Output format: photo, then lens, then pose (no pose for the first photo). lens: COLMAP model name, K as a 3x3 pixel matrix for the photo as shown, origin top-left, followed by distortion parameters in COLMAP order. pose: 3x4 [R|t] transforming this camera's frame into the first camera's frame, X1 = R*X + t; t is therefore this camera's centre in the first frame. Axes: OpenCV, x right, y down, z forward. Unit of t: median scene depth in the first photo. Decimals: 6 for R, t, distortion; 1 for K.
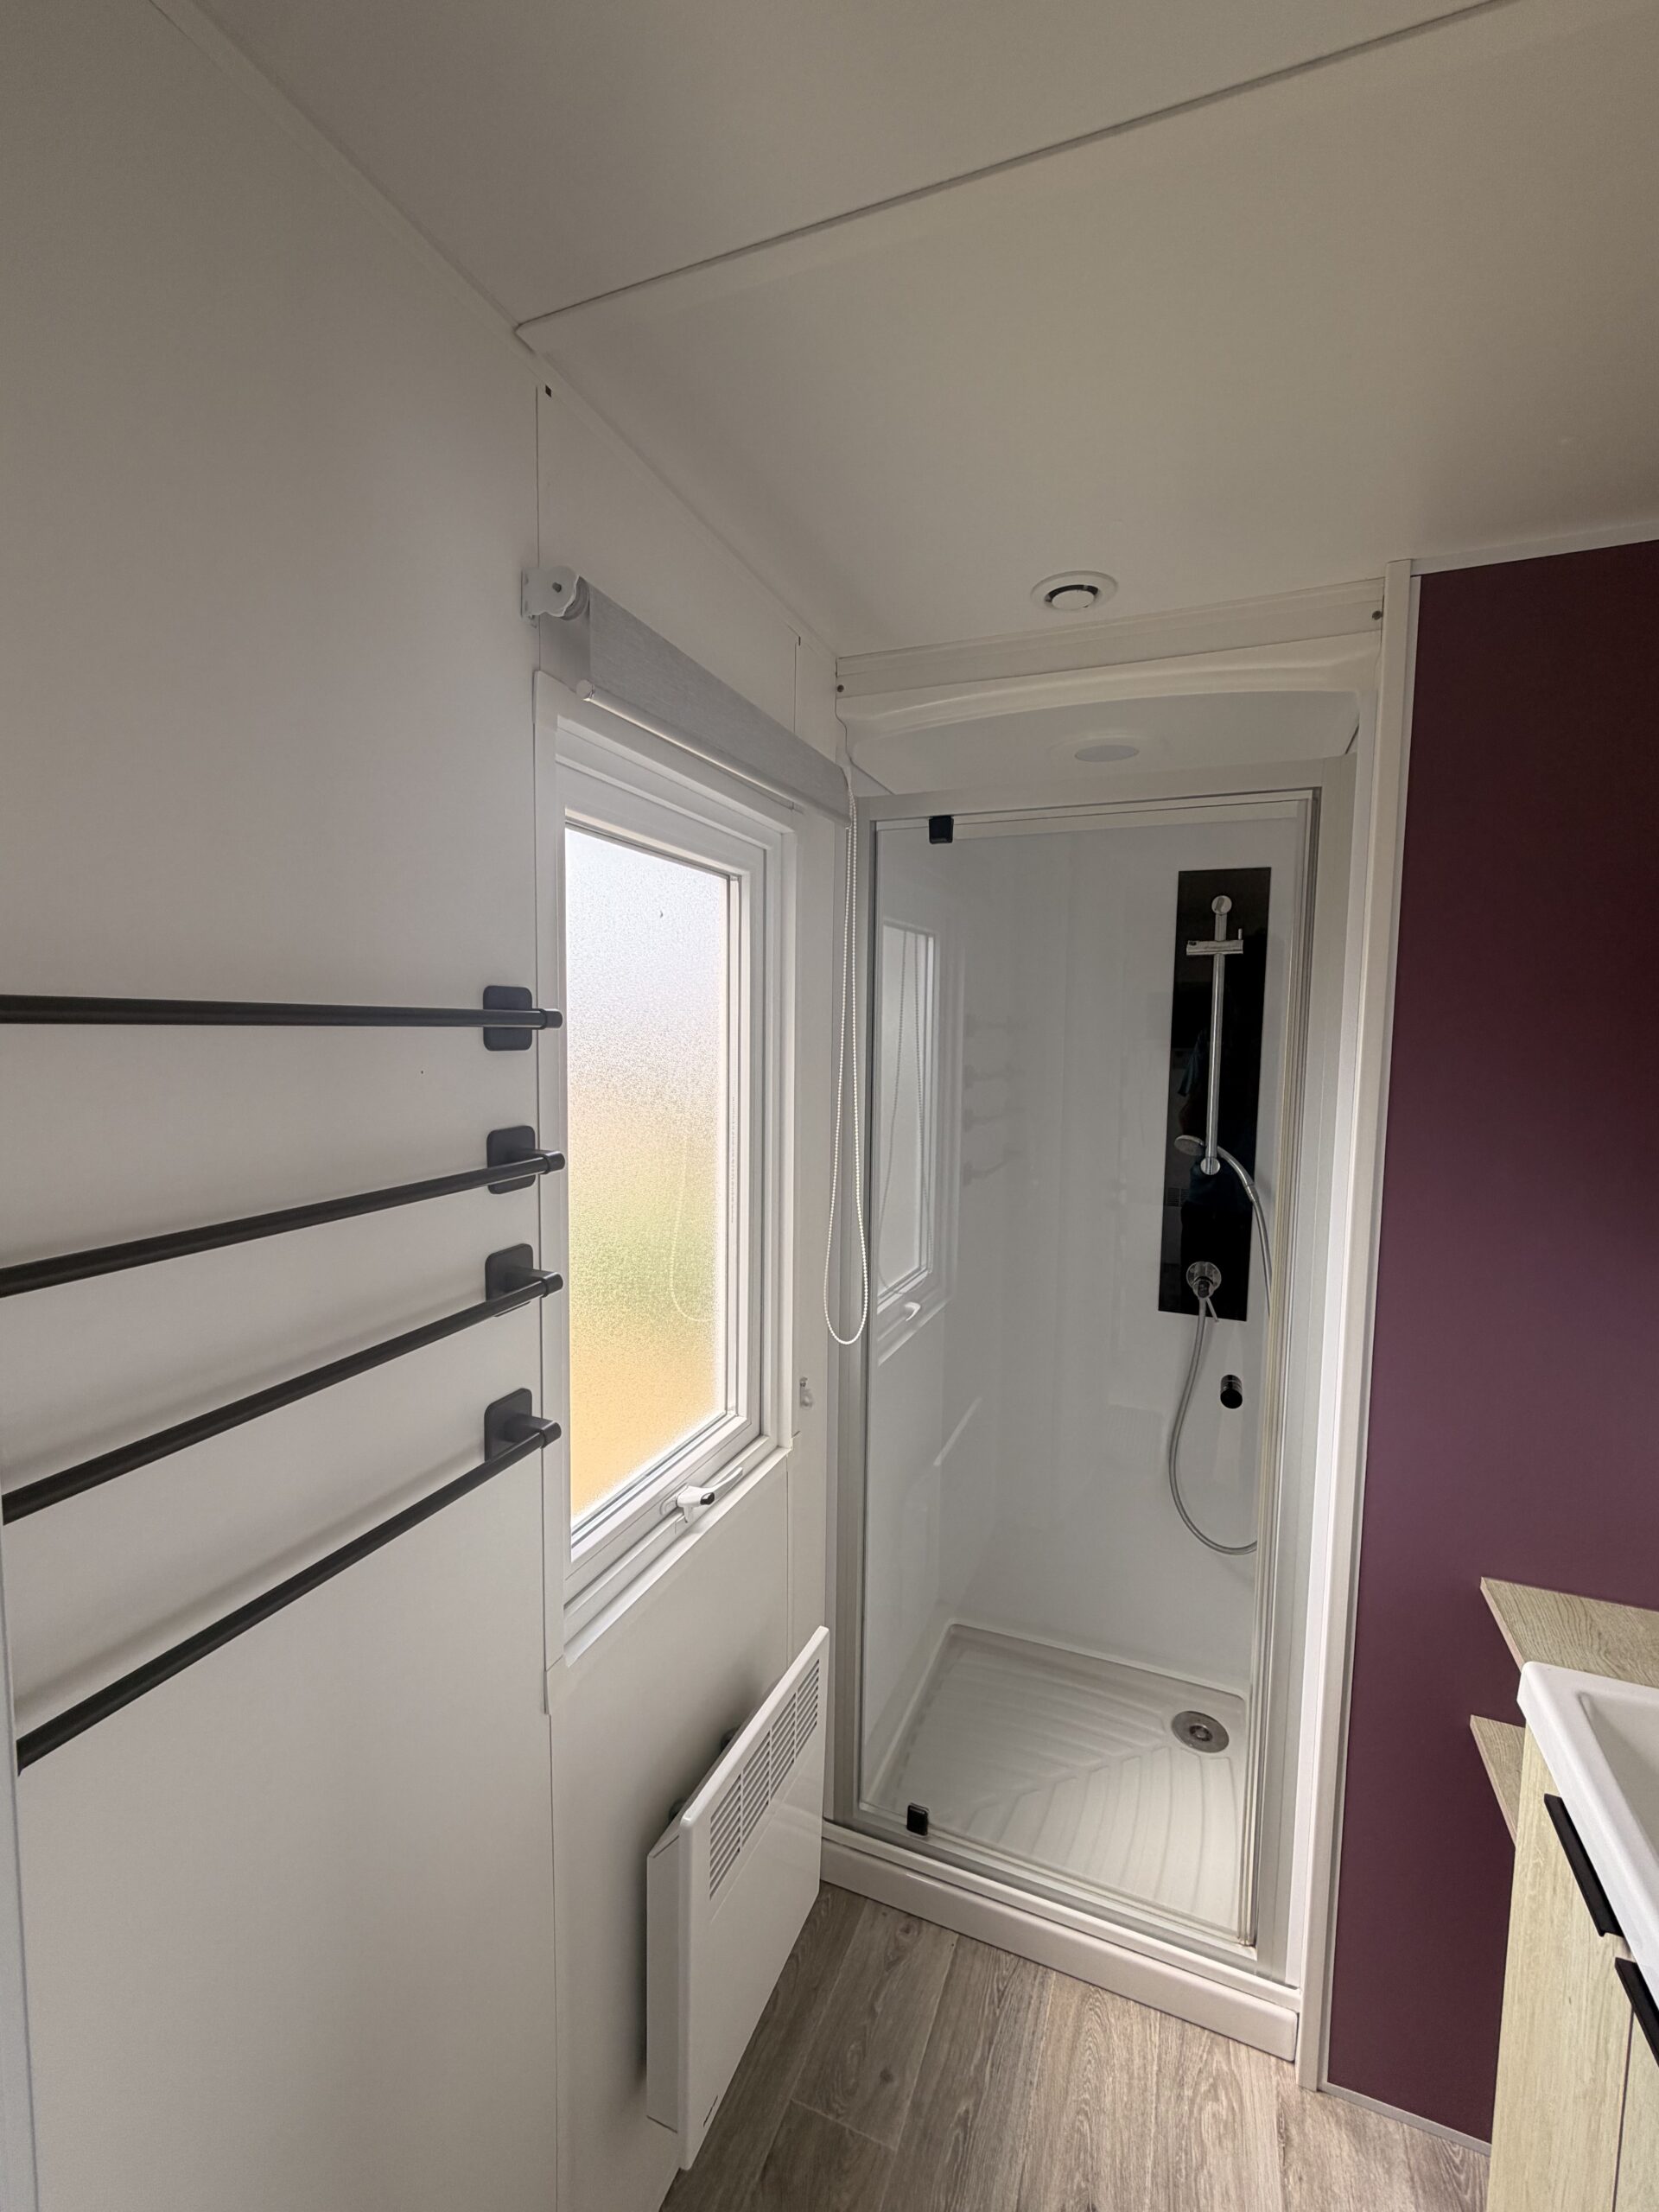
lens RADIAL K [[930.8, 0, 830.6], [0, 930.8, 1106.3], [0, 0, 1]] dist [-0.003581, 0.000820]
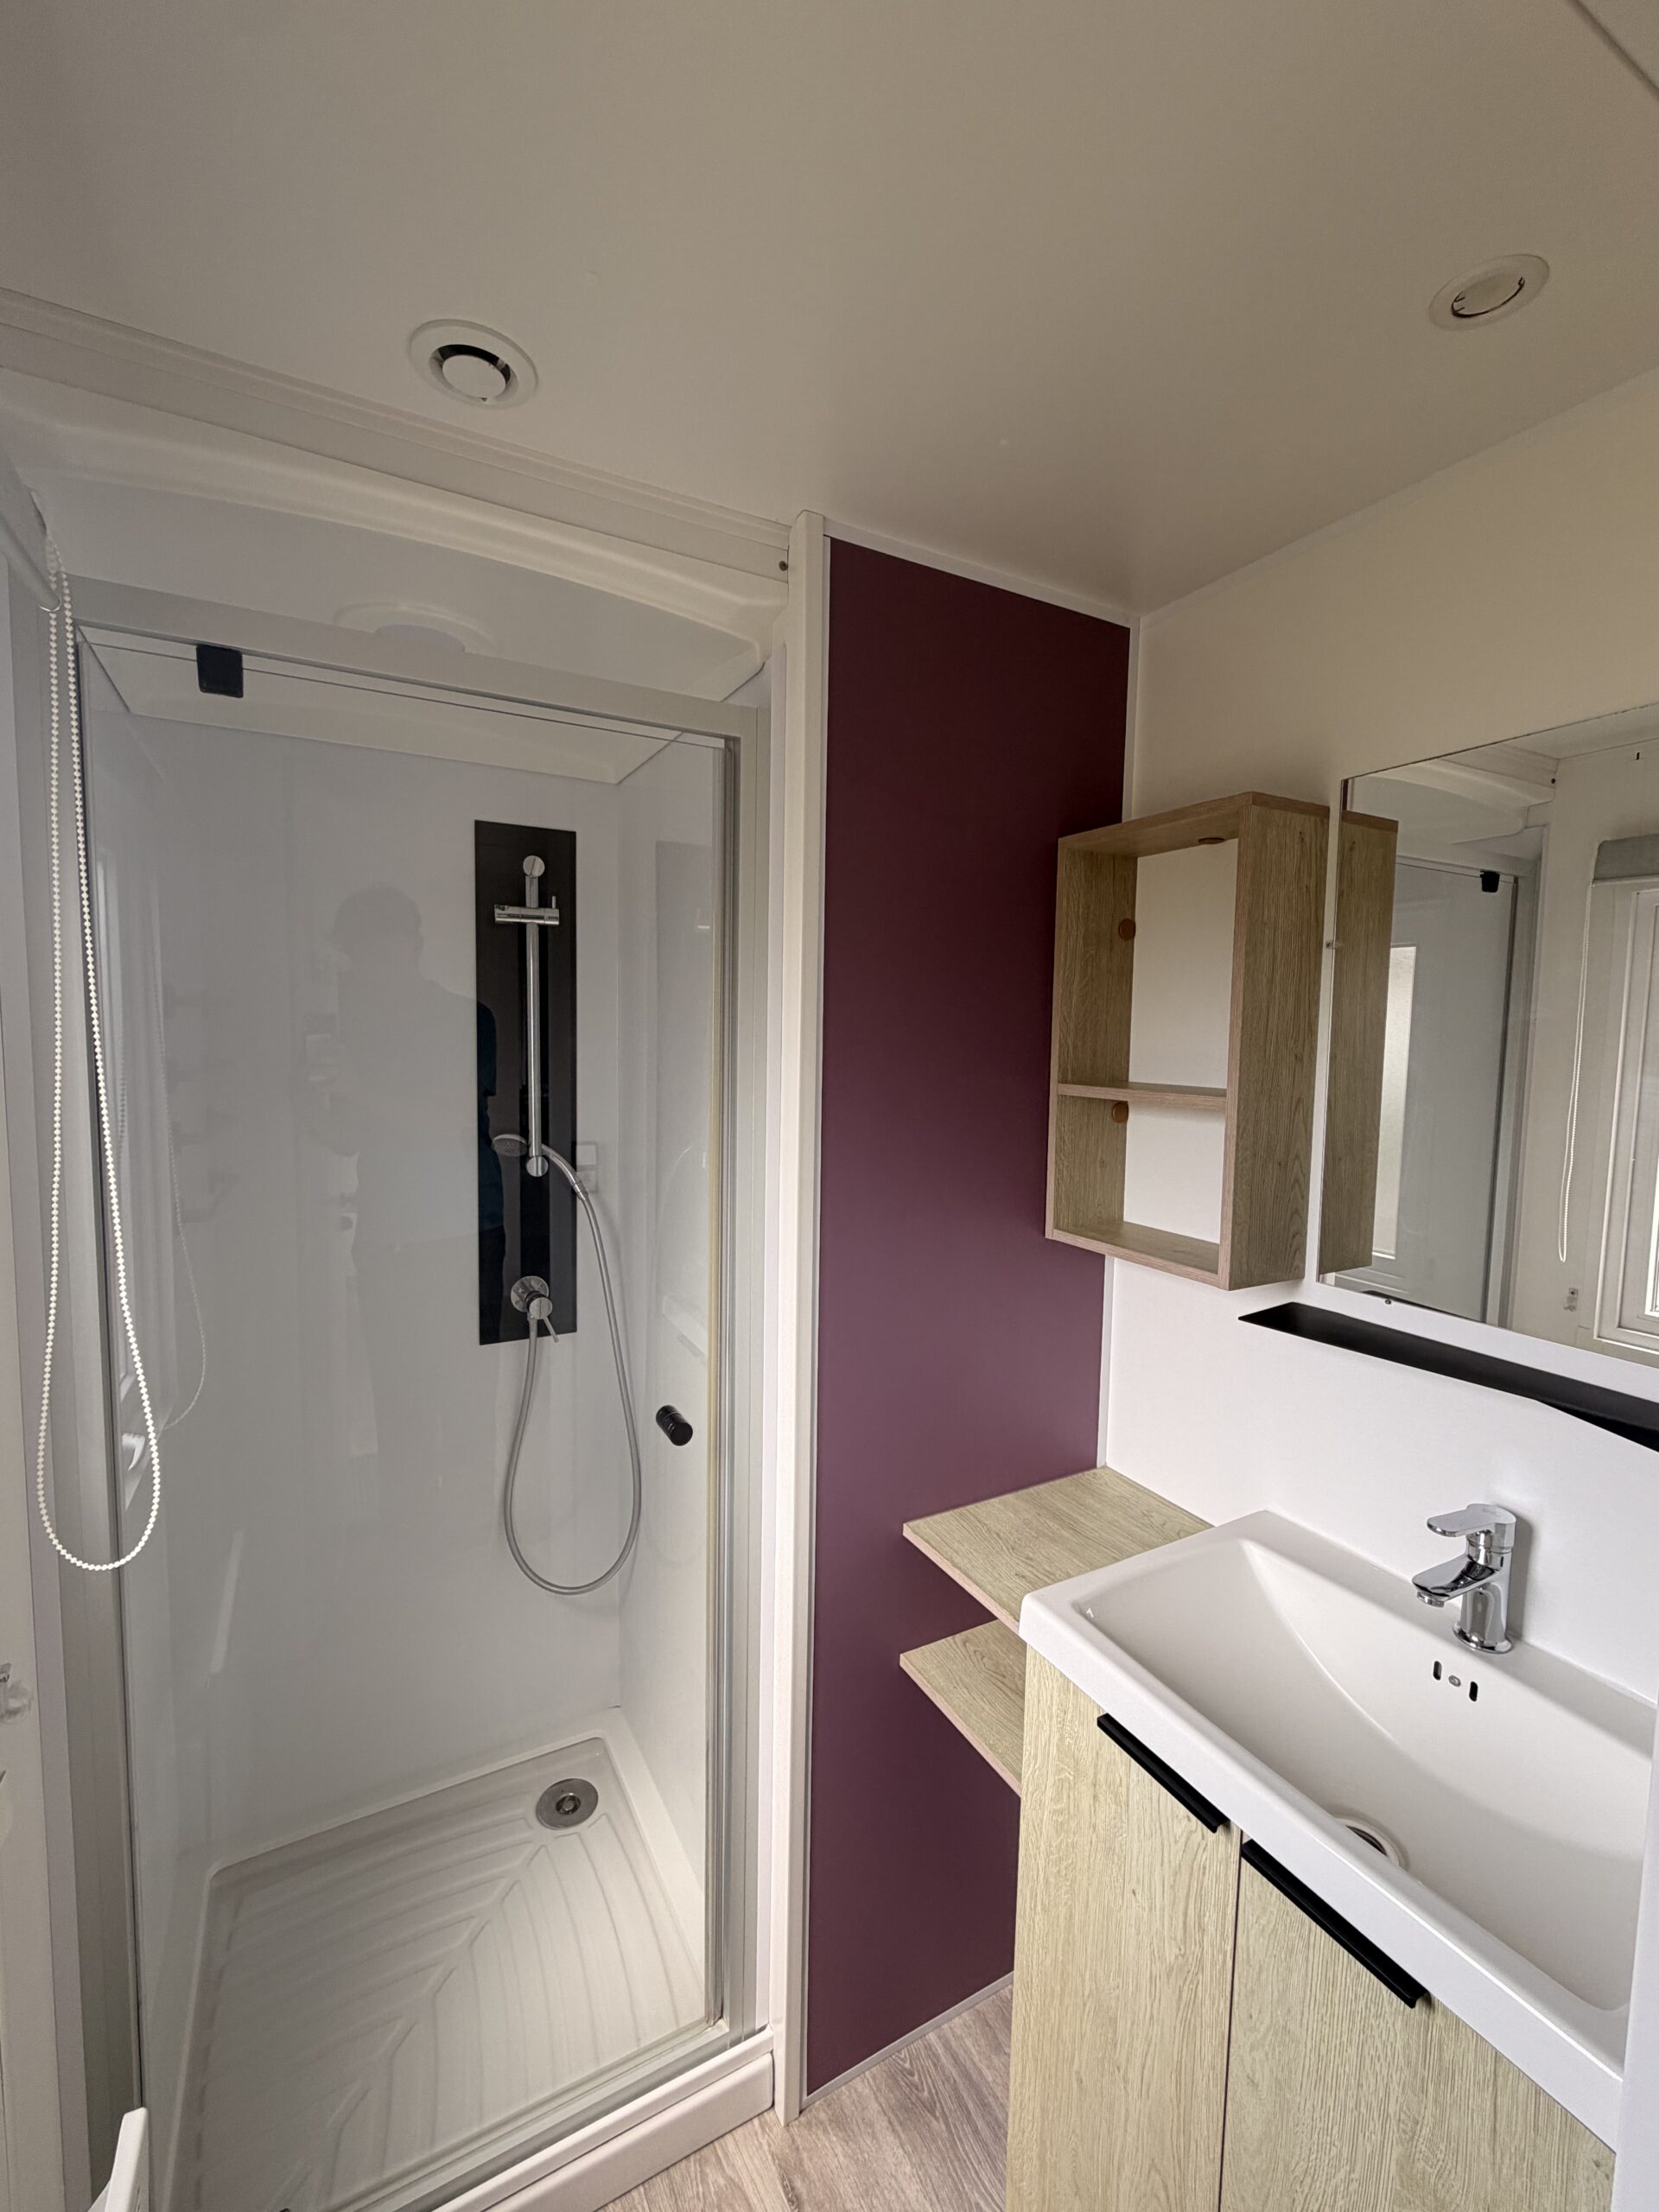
lens RADIAL K [[930.8, 0, 829.9], [0, 930.8, 1104.5], [0, 0, 1]] dist [-0.003581, 0.000820]
pose [[0.629891, -0.063712, 0.774066, -0.098681], [0.057831, 0.997711, 0.035061, -0.009679], [-0.774528, 0.022681, 0.632133, 0.257732]]
